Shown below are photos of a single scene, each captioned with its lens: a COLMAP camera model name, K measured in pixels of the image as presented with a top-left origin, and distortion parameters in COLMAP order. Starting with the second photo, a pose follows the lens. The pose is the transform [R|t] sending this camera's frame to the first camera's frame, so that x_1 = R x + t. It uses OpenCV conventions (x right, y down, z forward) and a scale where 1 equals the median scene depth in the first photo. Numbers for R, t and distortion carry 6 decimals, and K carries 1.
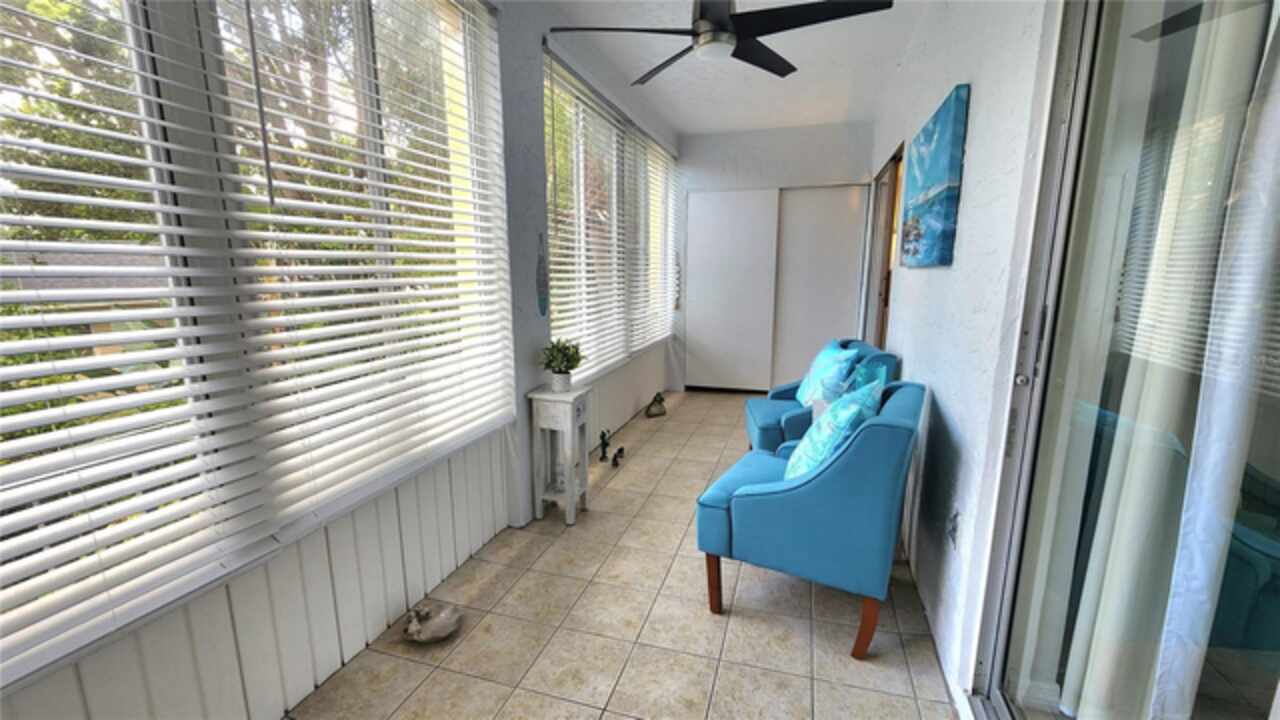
lens RADIAL K [[520.1, 0, 637.0], [0, 520.1, 363.1], [0, 0, 1]] dist [0.001775, -0.001139]
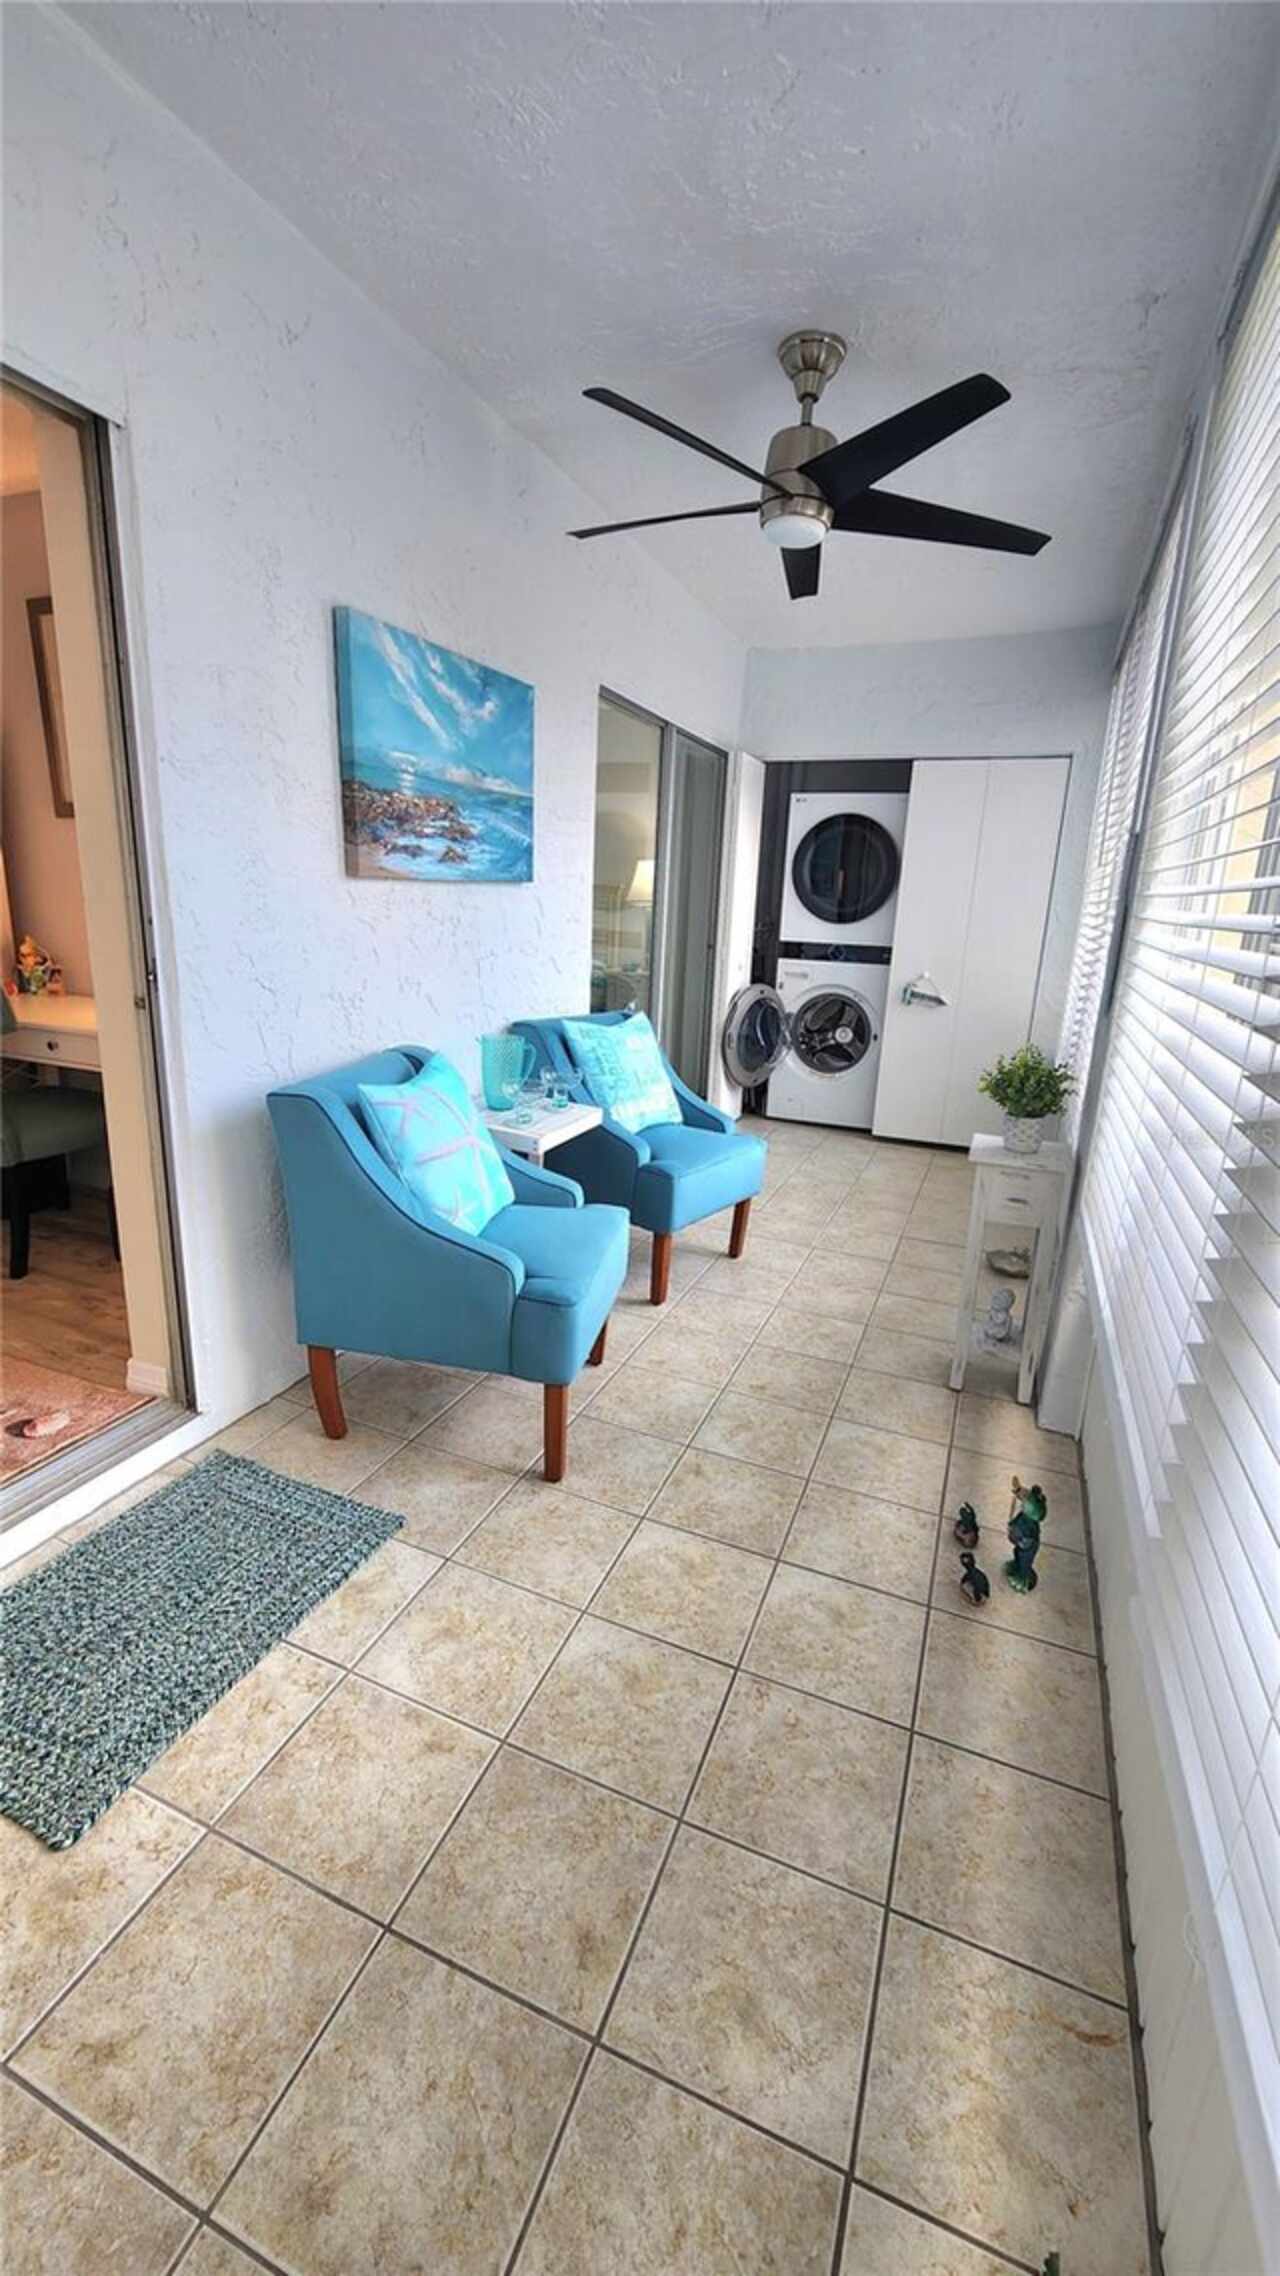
lens RADIAL K [[924.9, 0, 628.3], [0, 924.9, 1144.9], [0, 0, 1]] dist [0.001775, -0.001139]
pose [[-0.996310, -0.042275, 0.074697, 0.181232], [-0.005885, 0.901886, 0.431934, -0.360296], [-0.085628, 0.429900, -0.898807, 1.961276]]
